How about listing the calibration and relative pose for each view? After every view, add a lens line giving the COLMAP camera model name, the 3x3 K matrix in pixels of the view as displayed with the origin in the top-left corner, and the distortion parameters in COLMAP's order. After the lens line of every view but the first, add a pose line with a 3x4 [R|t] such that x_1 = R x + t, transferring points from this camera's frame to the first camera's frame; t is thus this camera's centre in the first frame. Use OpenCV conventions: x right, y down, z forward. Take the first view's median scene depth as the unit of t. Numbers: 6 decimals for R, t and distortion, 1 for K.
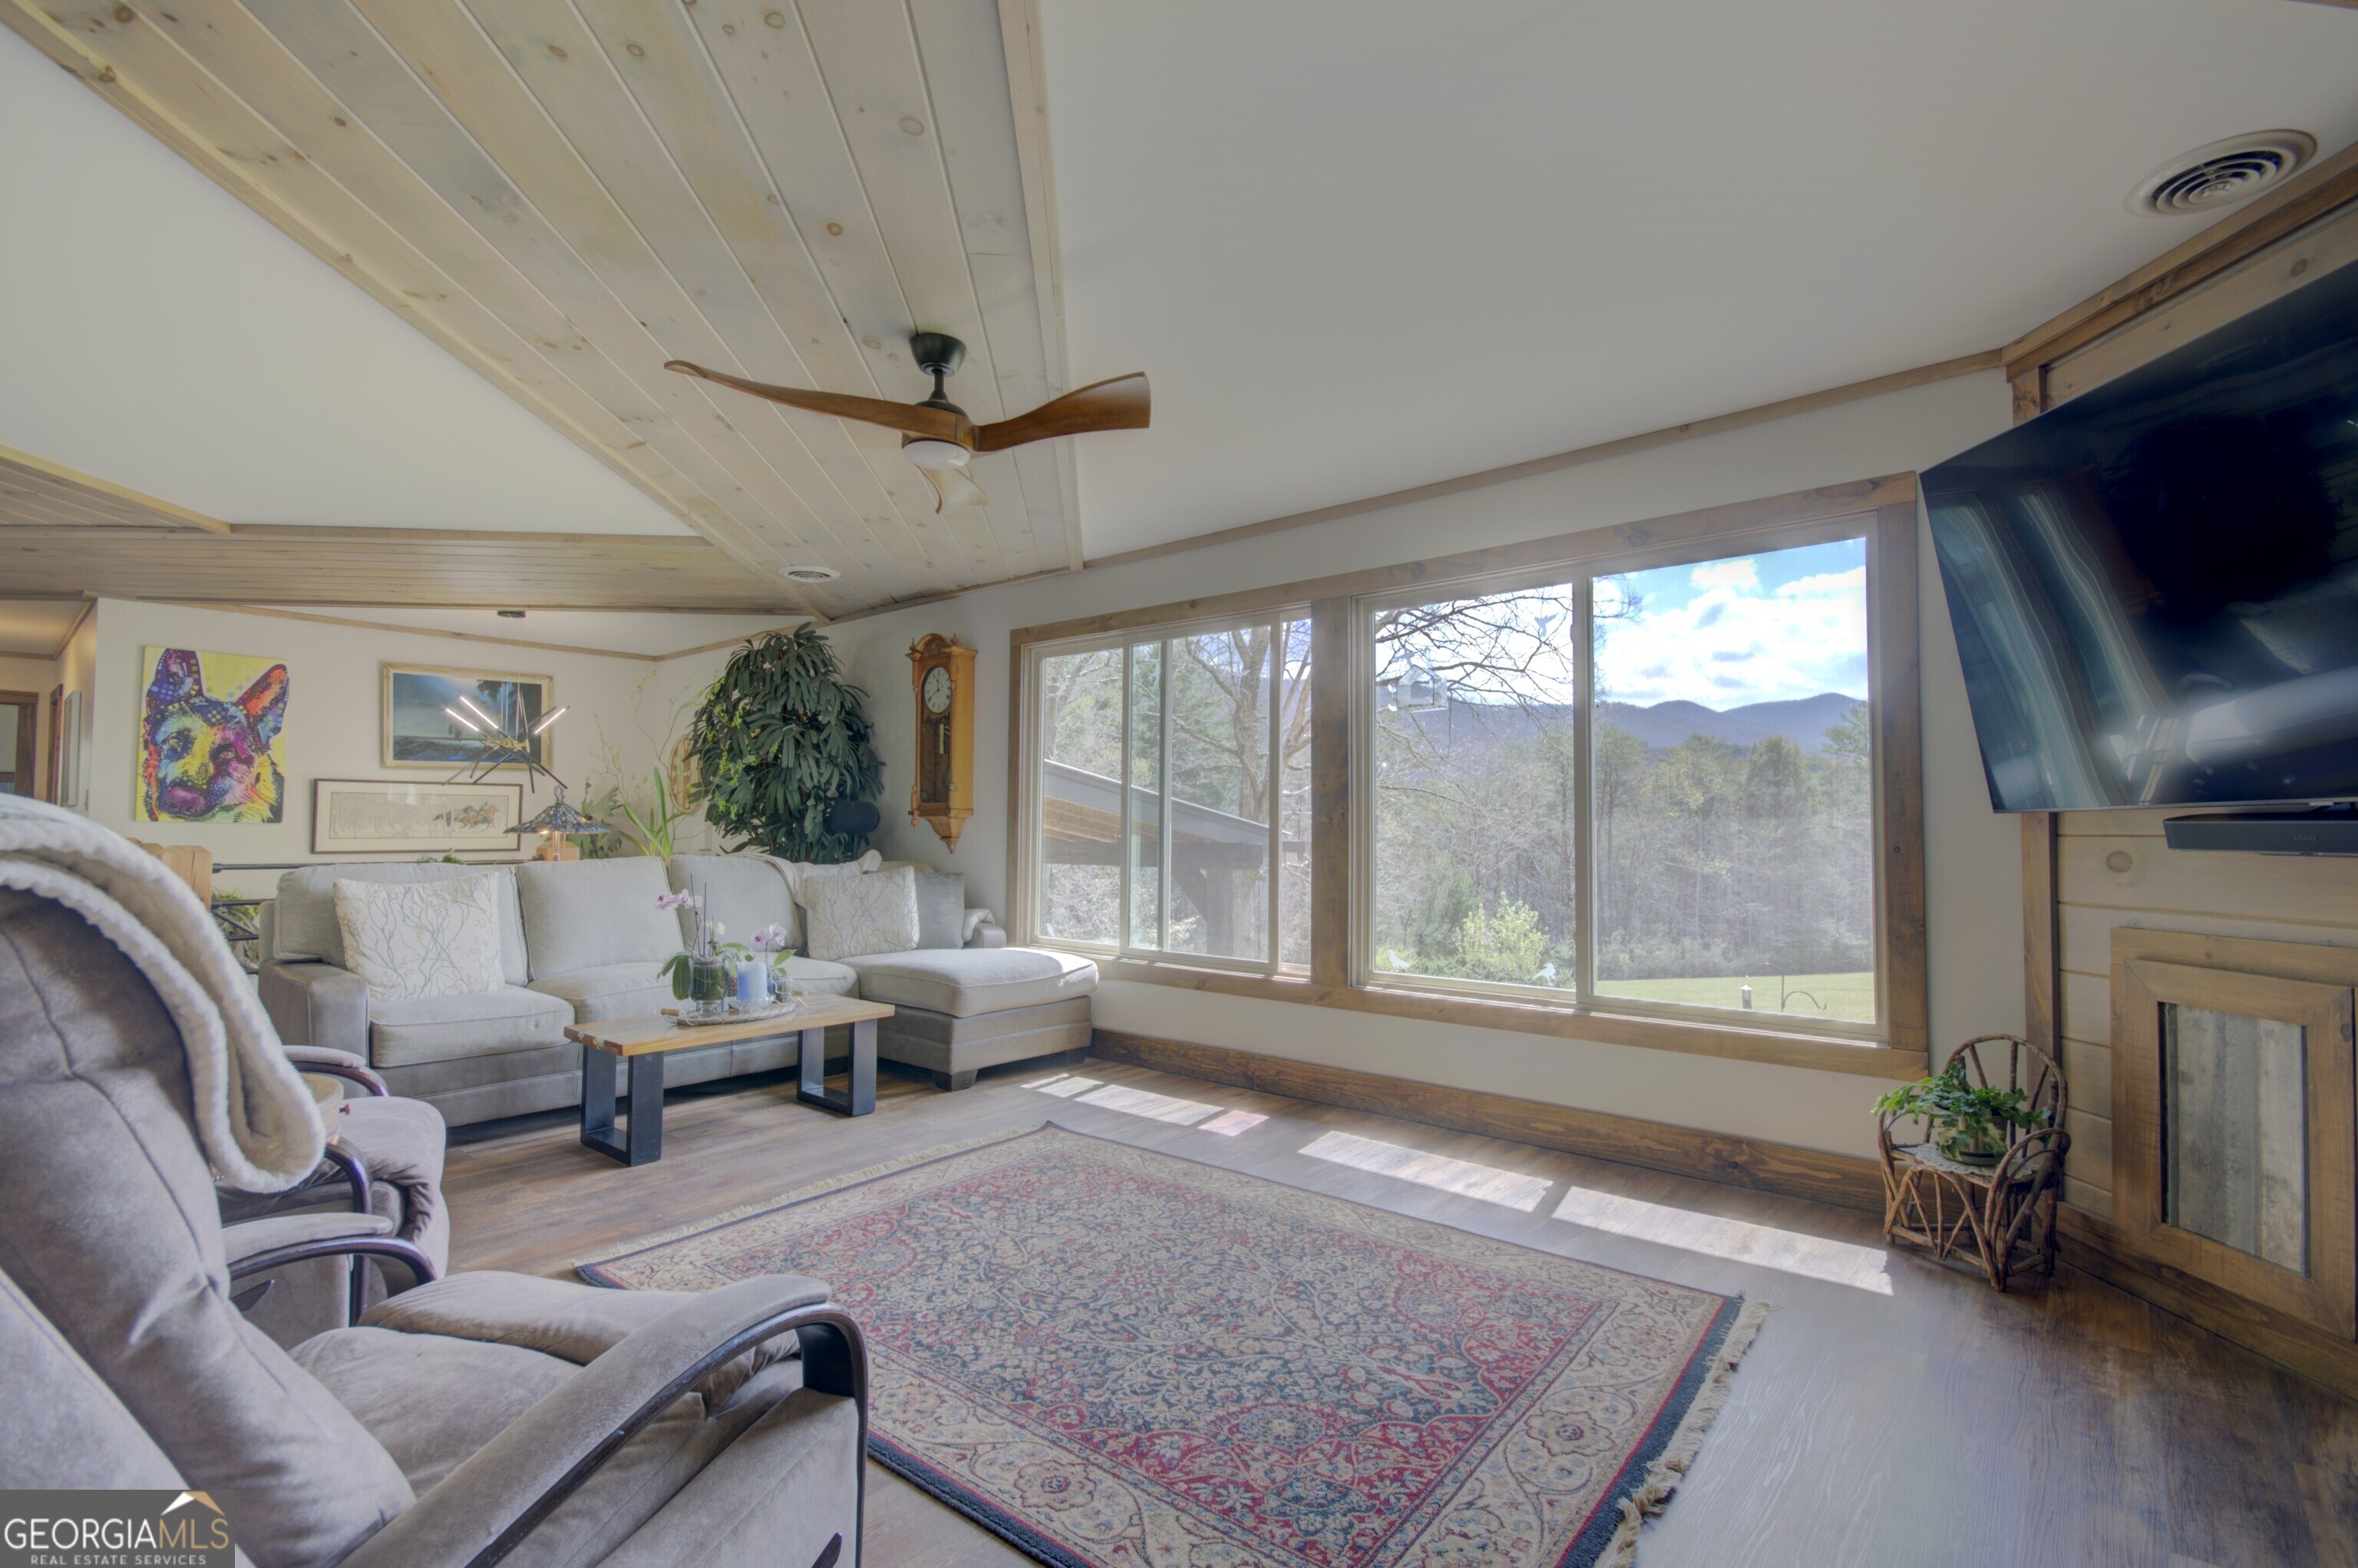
lens RADIAL K [[1026.0, 0, 1190.1], [0, 1026.0, 795.4], [0, 0, 1]] dist [0.012055, -0.011461]
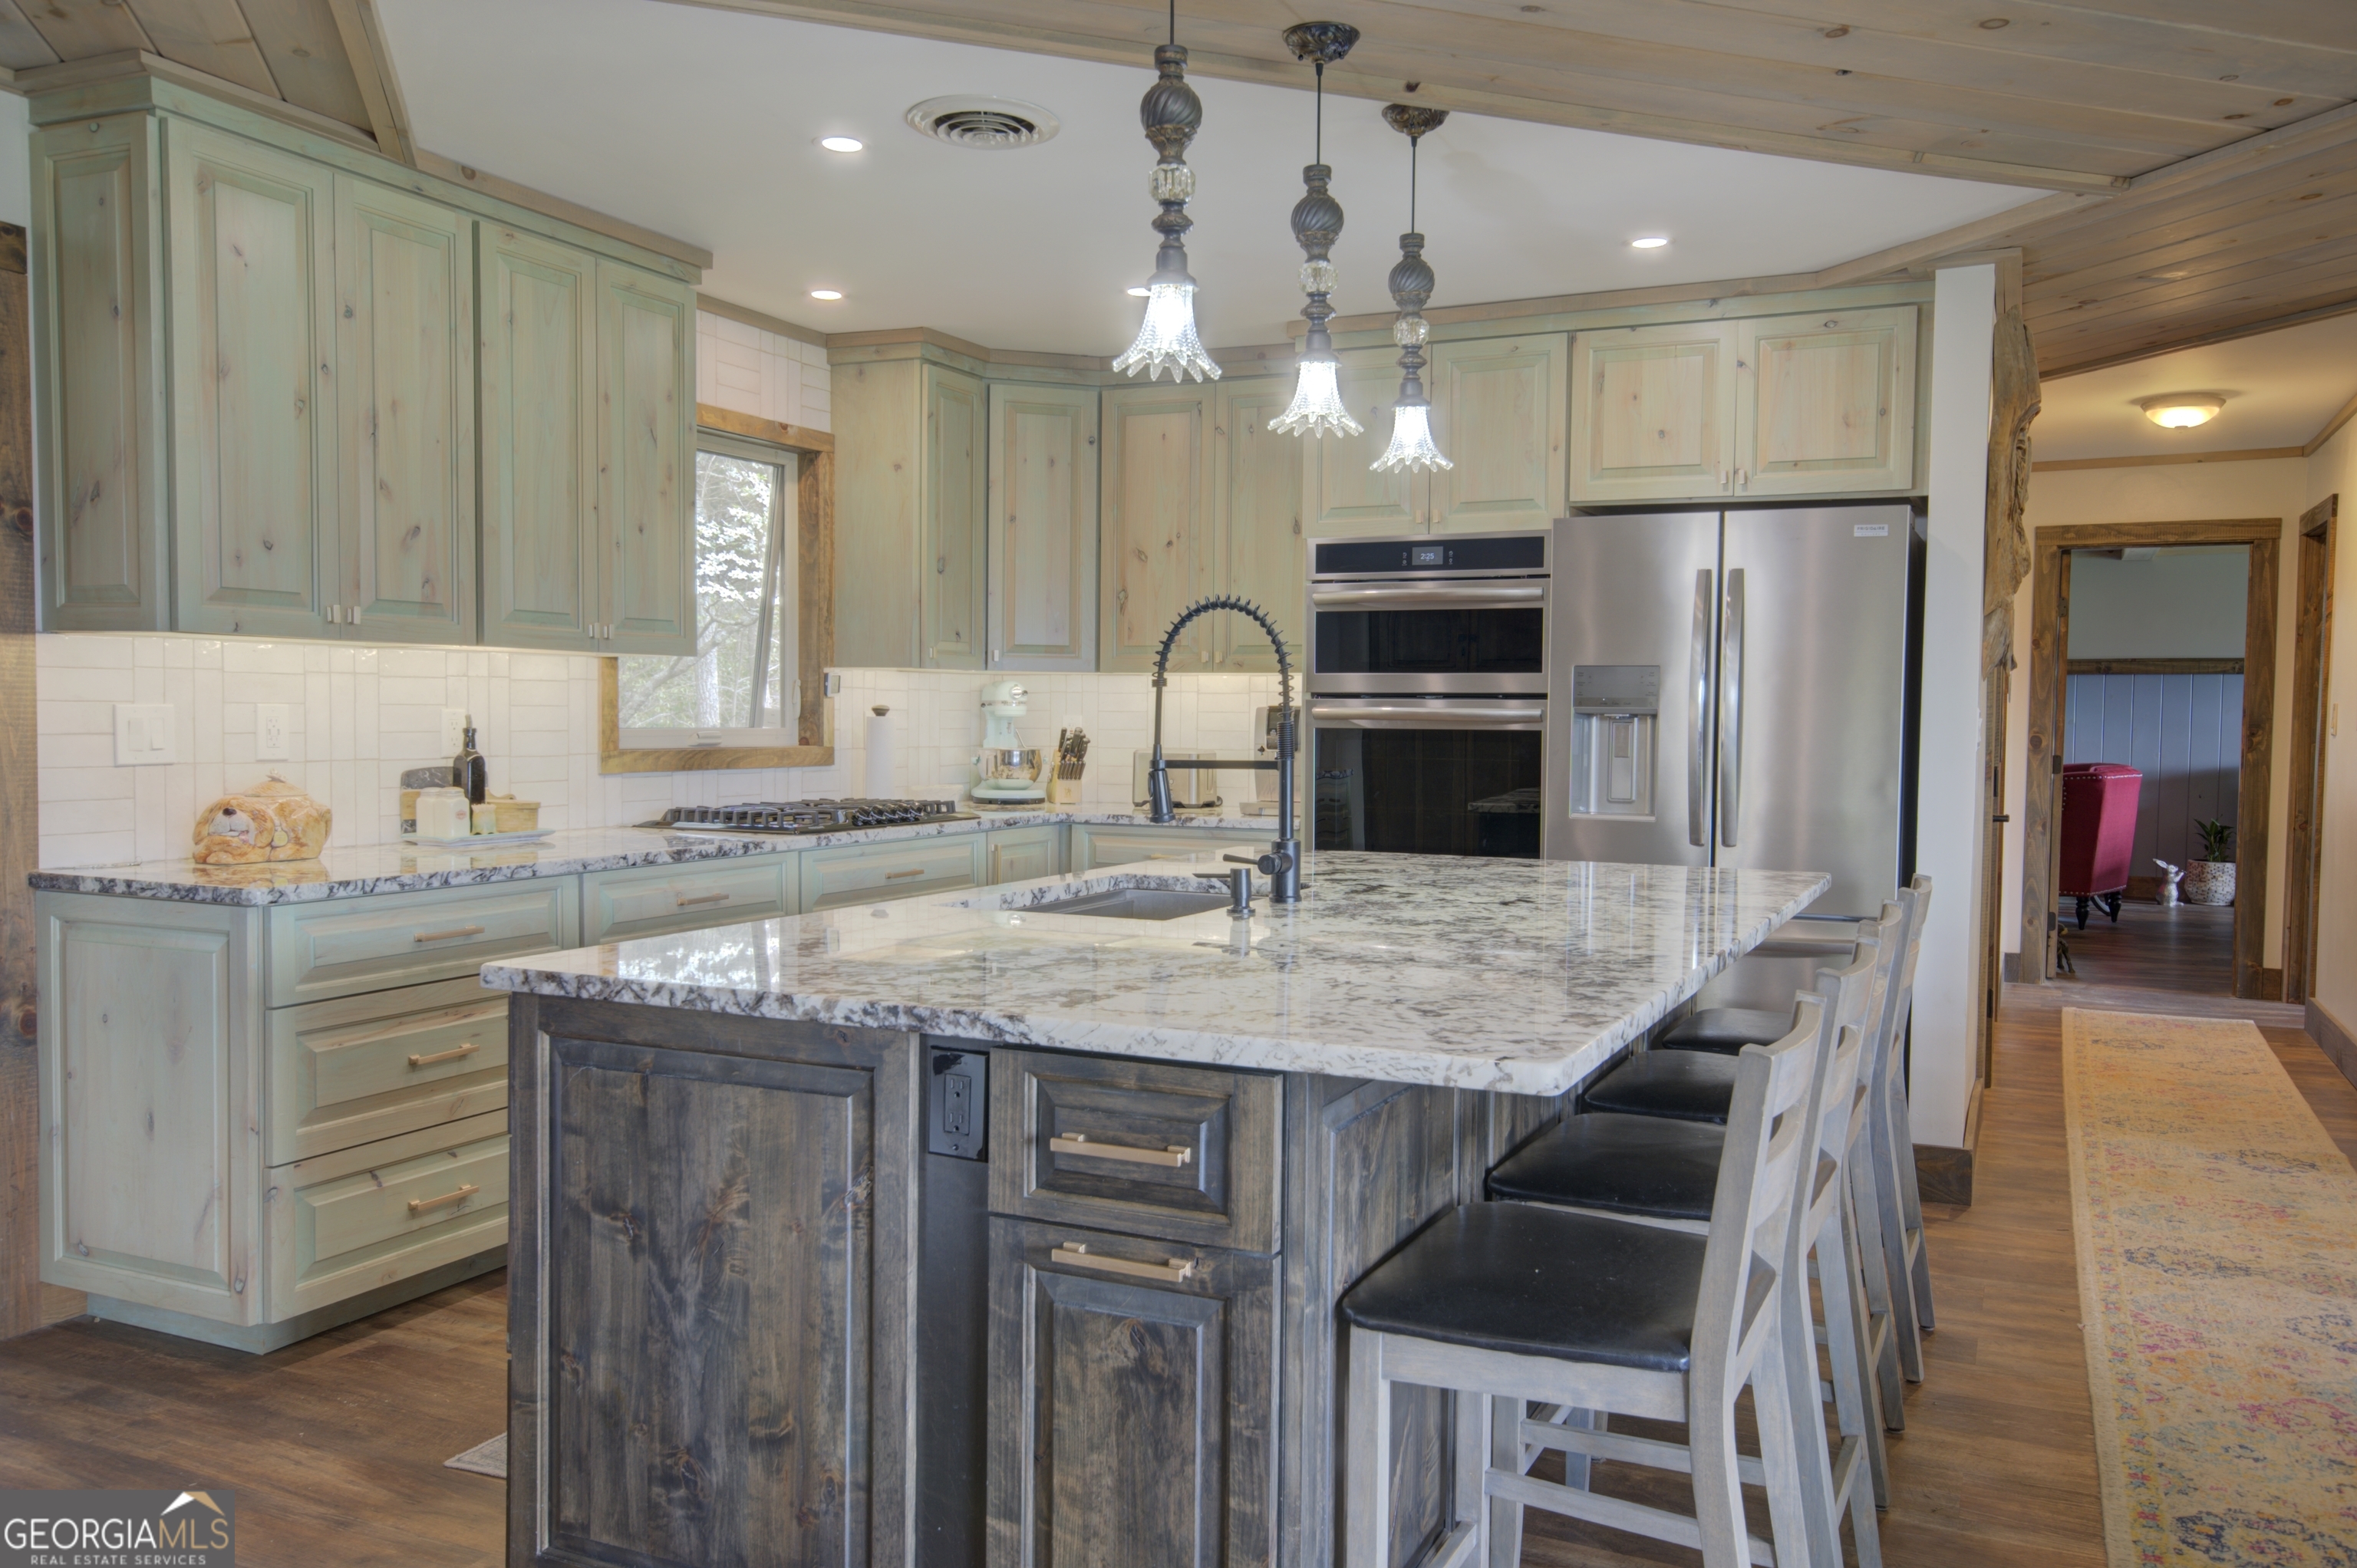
lens RADIAL K [[1804.2, 0, 1183.7], [0, 1804.2, 789.9], [0, 0, 1]] dist [0.022118, 0.017940]
pose [[0.243945, 0.040012, -0.968963, -0.404881], [0.023634, 0.998606, 0.047186, -0.017389], [0.969501, -0.034412, 0.242659, 0.231556]]
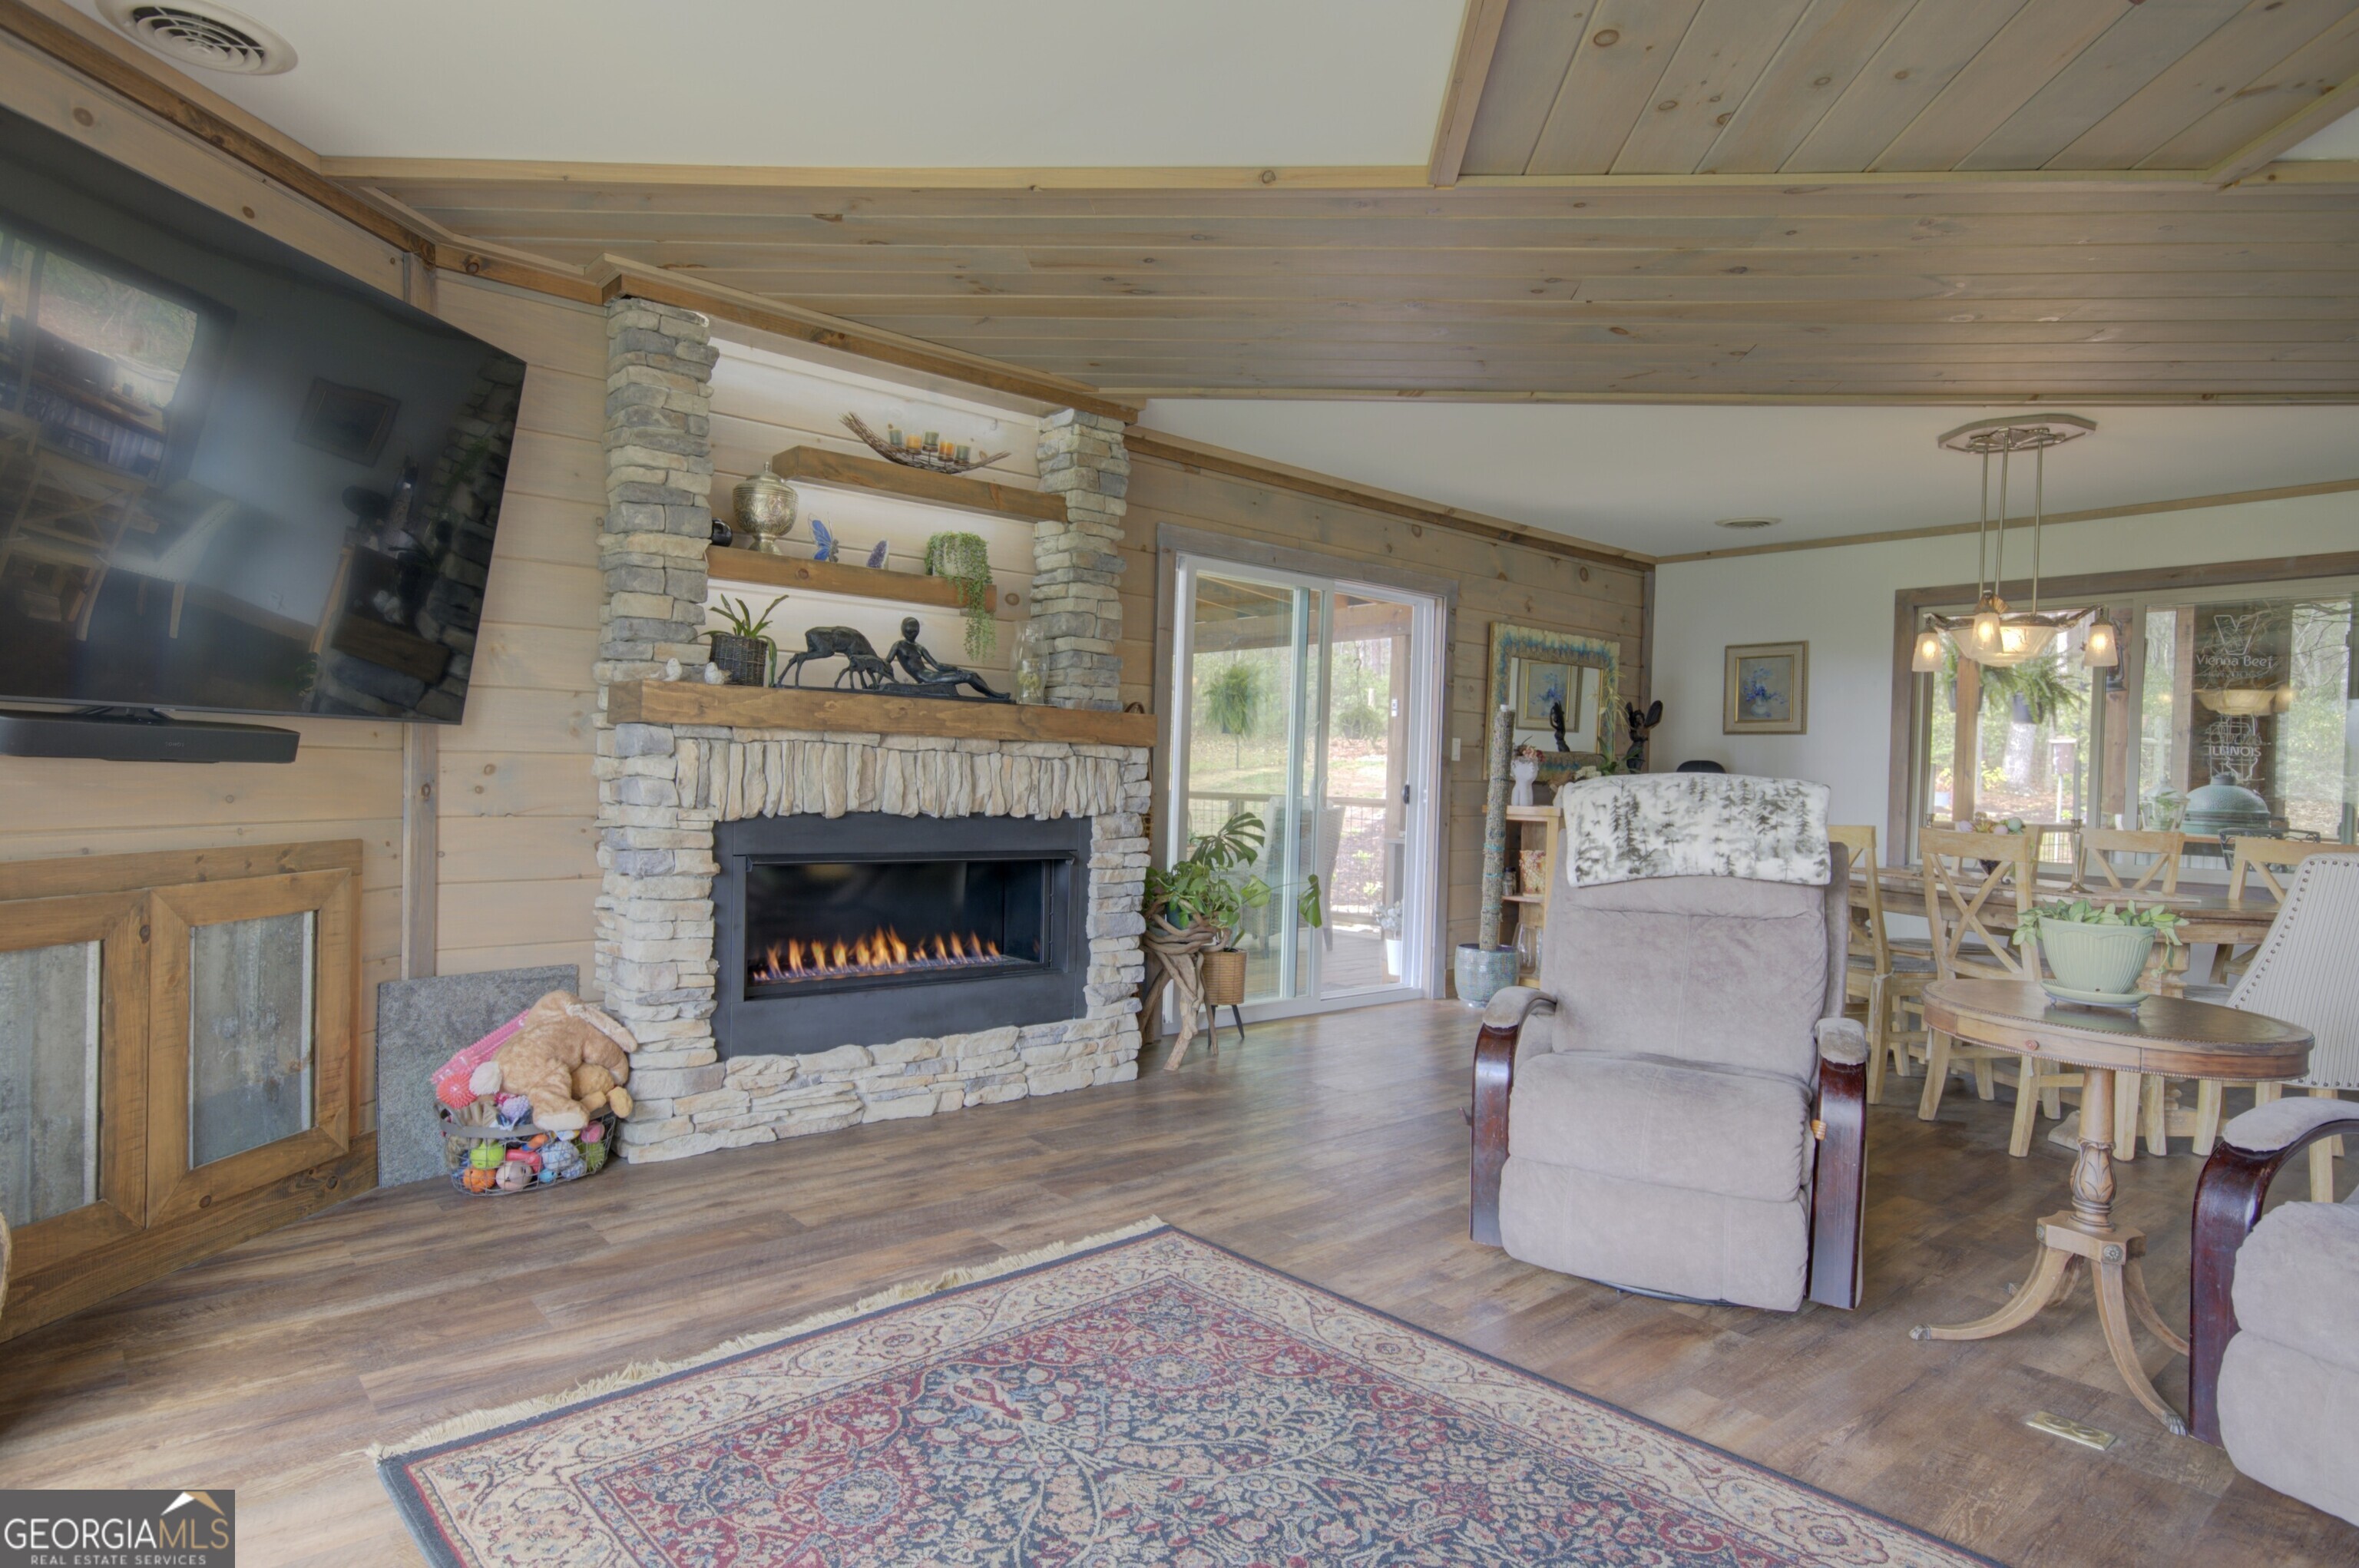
lens RADIAL K [[1308.0, 0, 1189.1], [0, 1308.0, 787.5], [0, 0, 1]] dist [0.027183, 0.000370]
pose [[-0.987545, -0.033371, 0.153757, -0.032046], [-0.037132, 0.999076, -0.021655, 0.024736], [-0.152892, -0.027095, -0.987871, 0.696660]]
